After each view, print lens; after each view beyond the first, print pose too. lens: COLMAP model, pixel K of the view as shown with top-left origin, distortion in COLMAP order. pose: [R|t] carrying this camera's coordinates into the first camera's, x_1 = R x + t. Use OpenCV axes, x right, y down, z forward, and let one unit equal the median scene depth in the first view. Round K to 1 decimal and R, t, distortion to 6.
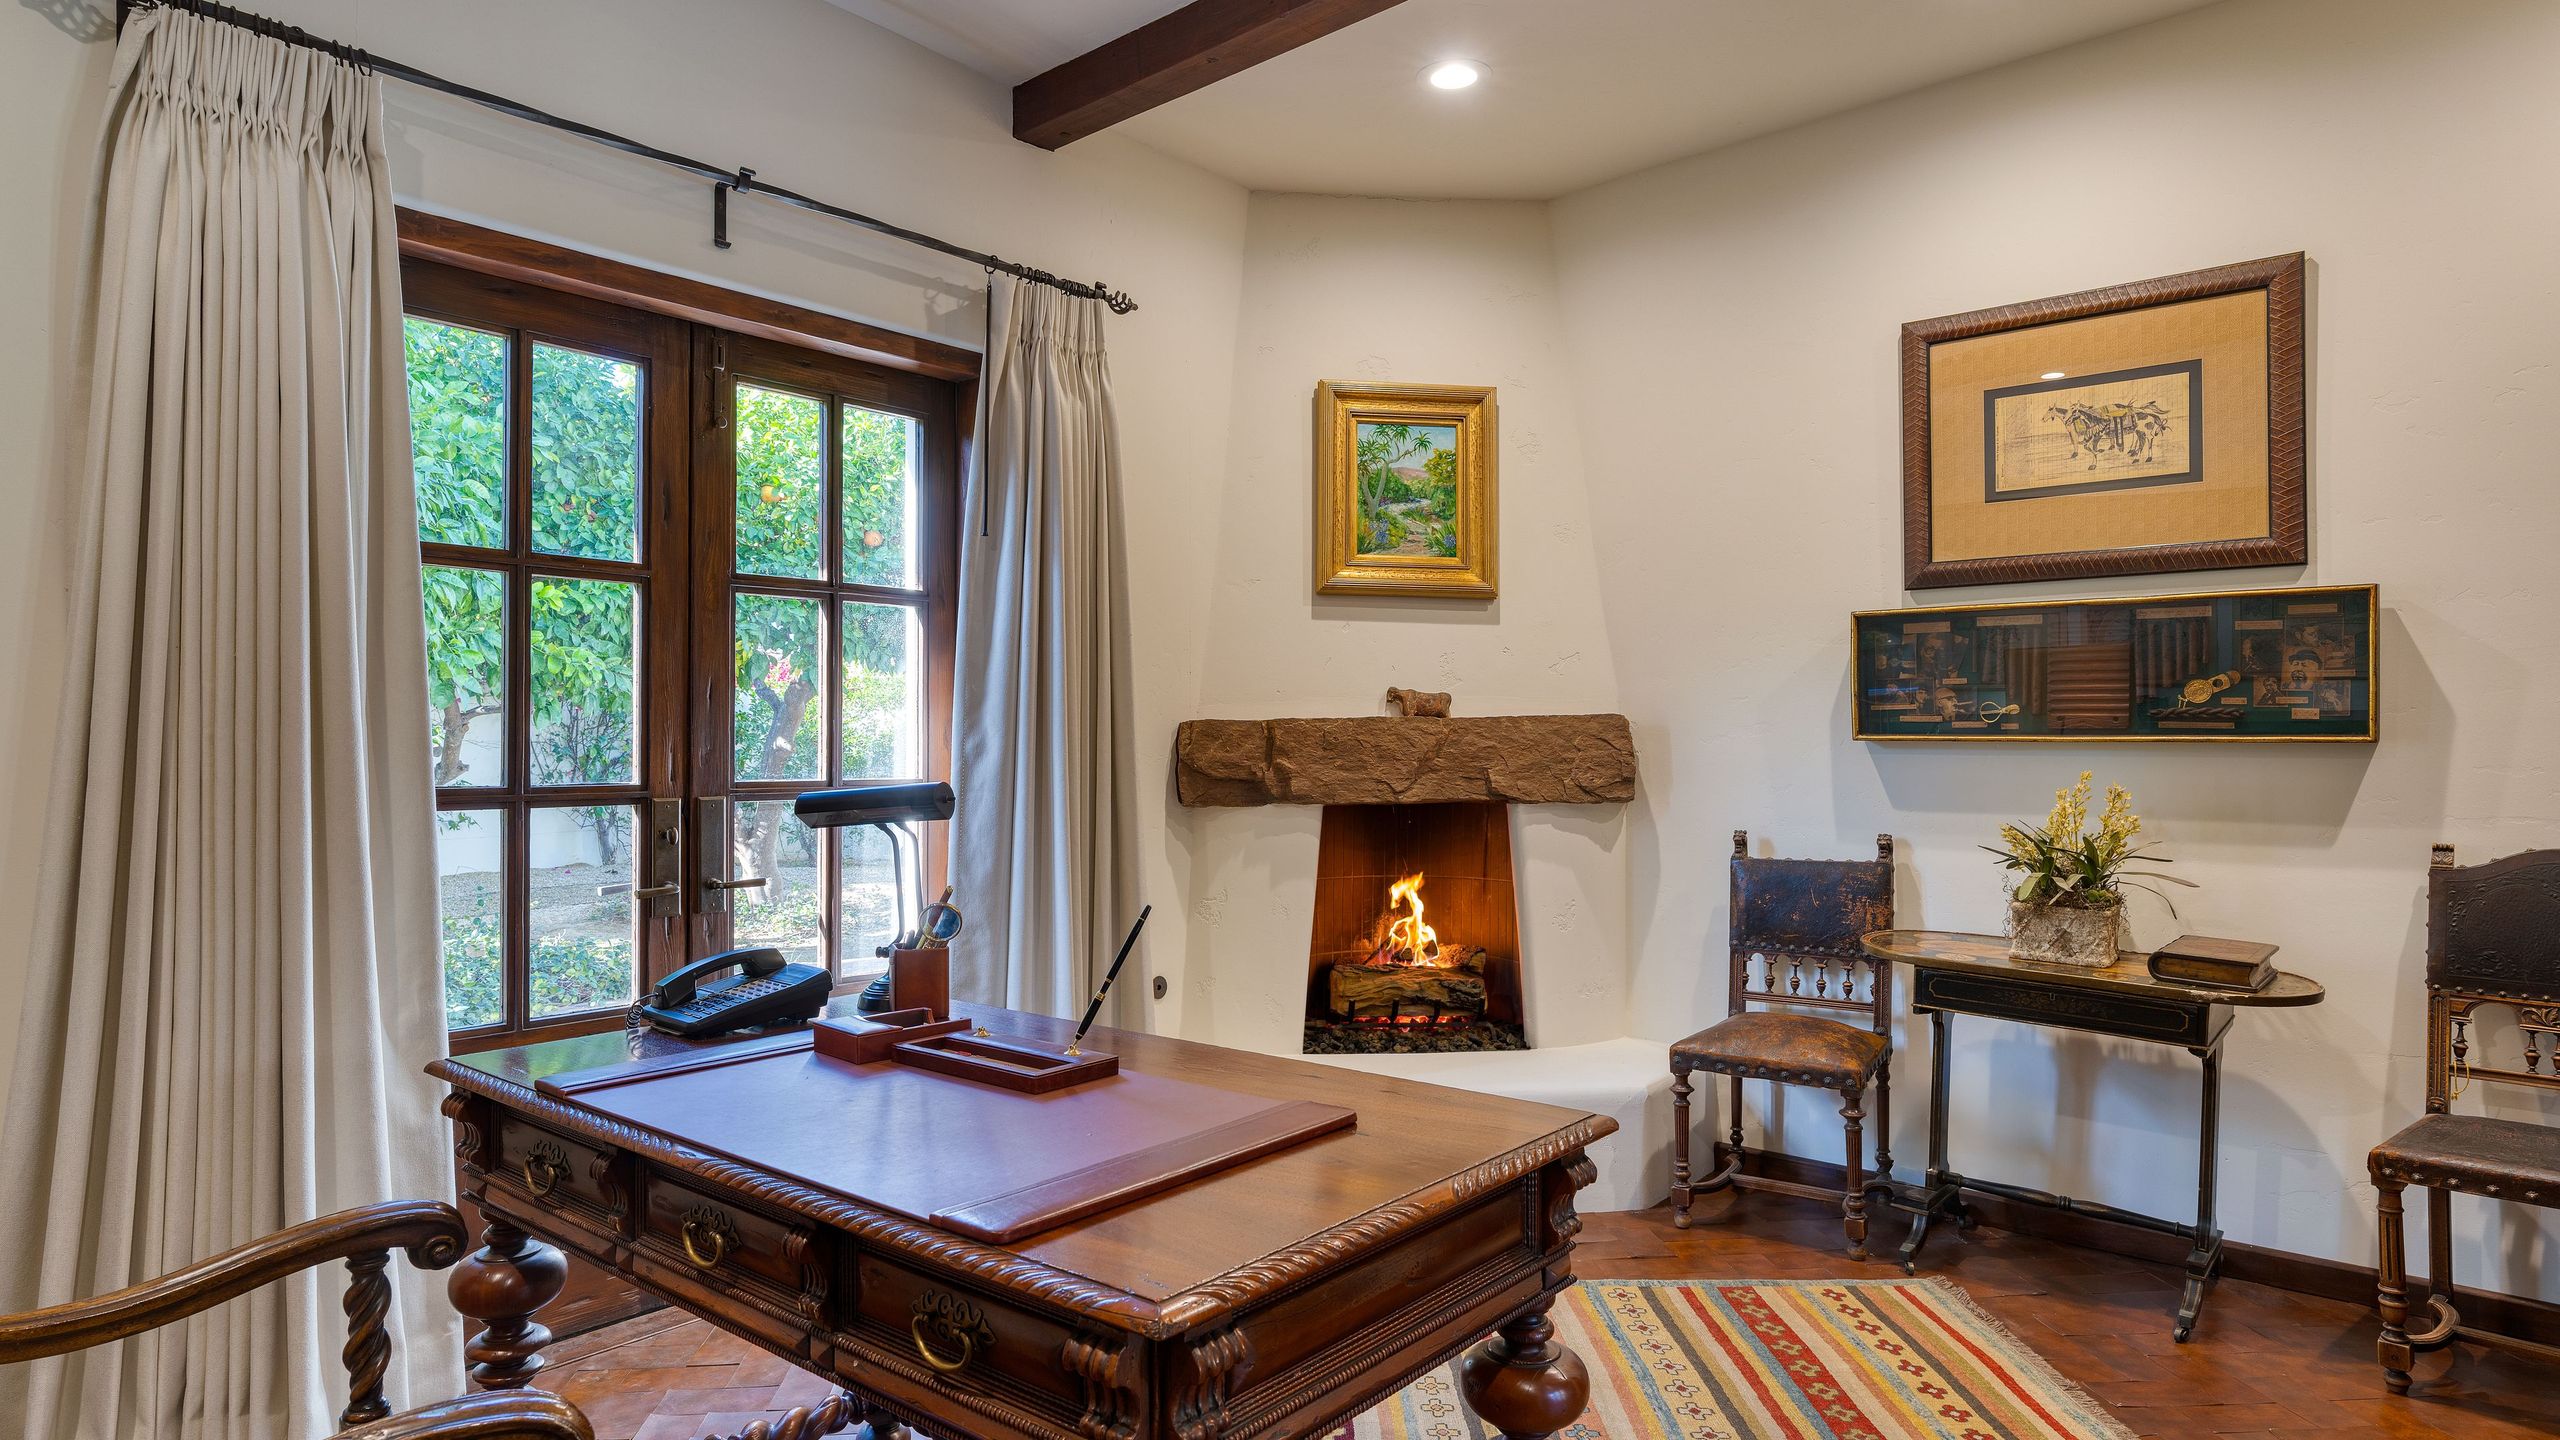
lens RADIAL K [[1462.6, 0, 1286.1], [0, 1462.6, 736.3], [0, 0, 1]] dist [-0.005795, 0.003655]
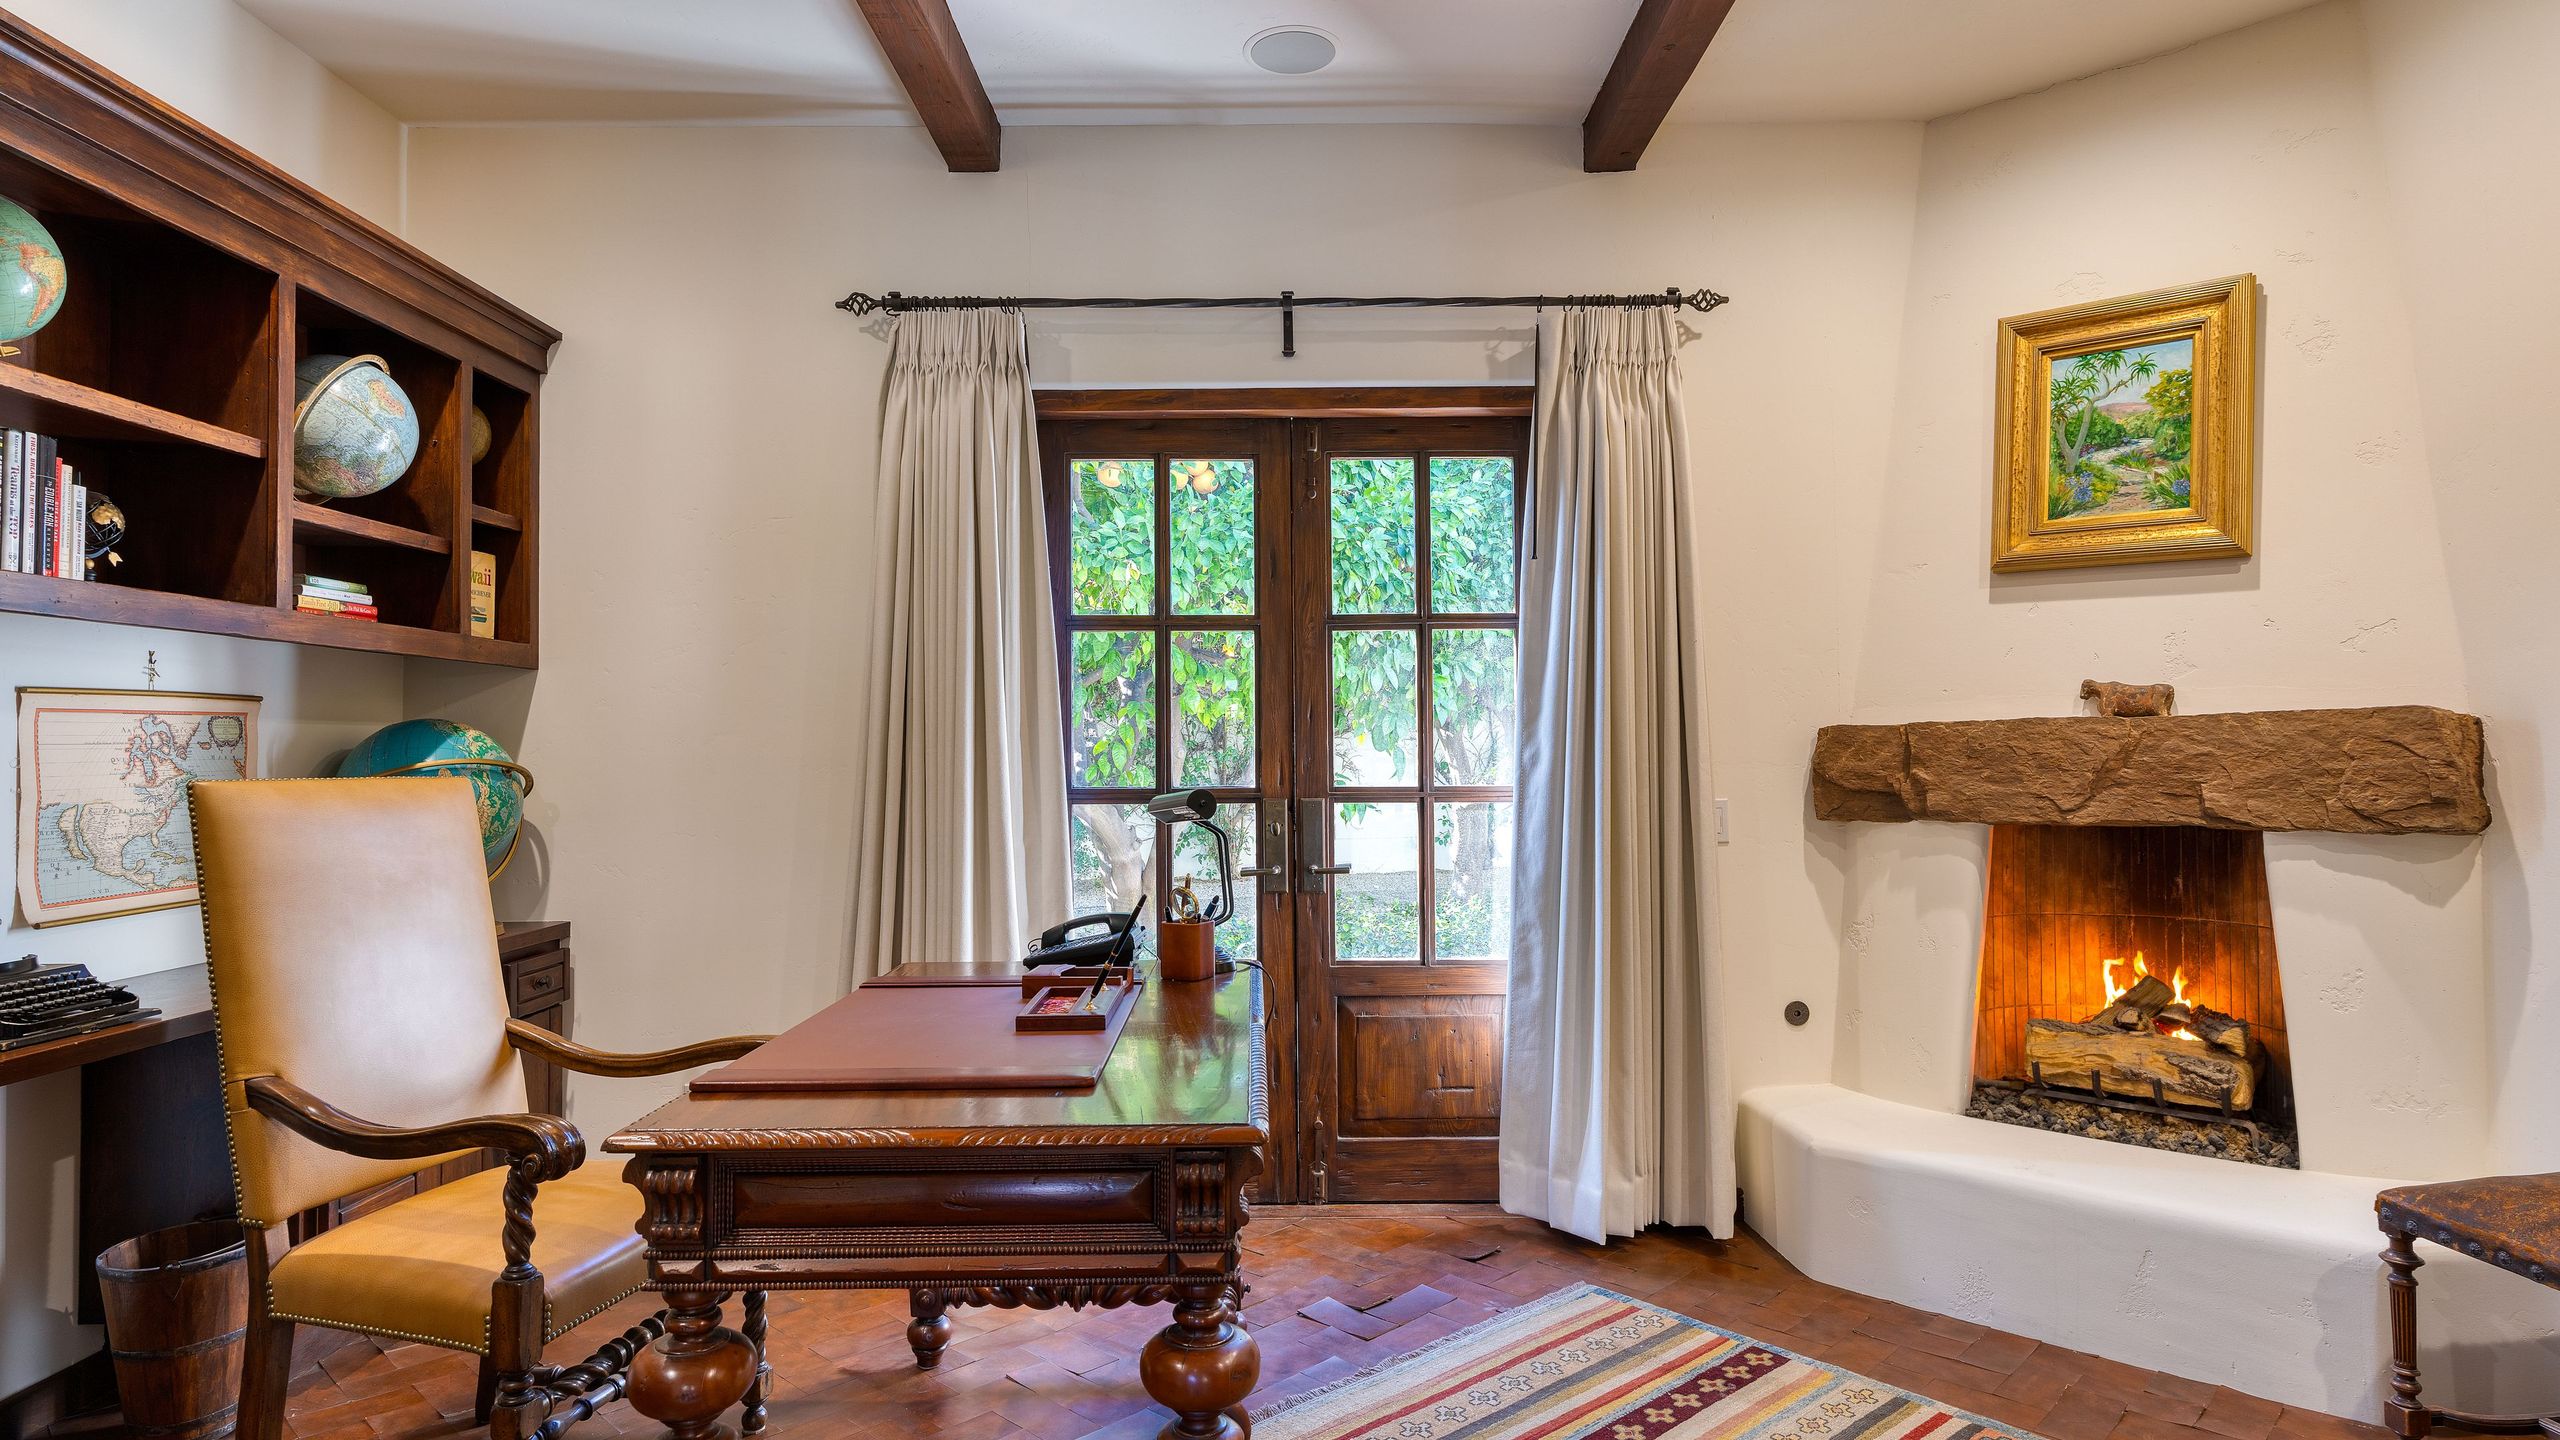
lens RADIAL K [[1462.6, 0, 1286.8], [0, 1462.6, 712.1], [0, 0, 1]] dist [-0.005795, 0.003655]
pose [[0.640977, -0.024231, -0.767178, 0.414381], [0.011872, 0.999695, -0.021656, -0.003807], [0.767469, 0.004773, 0.641069, 0.149515]]
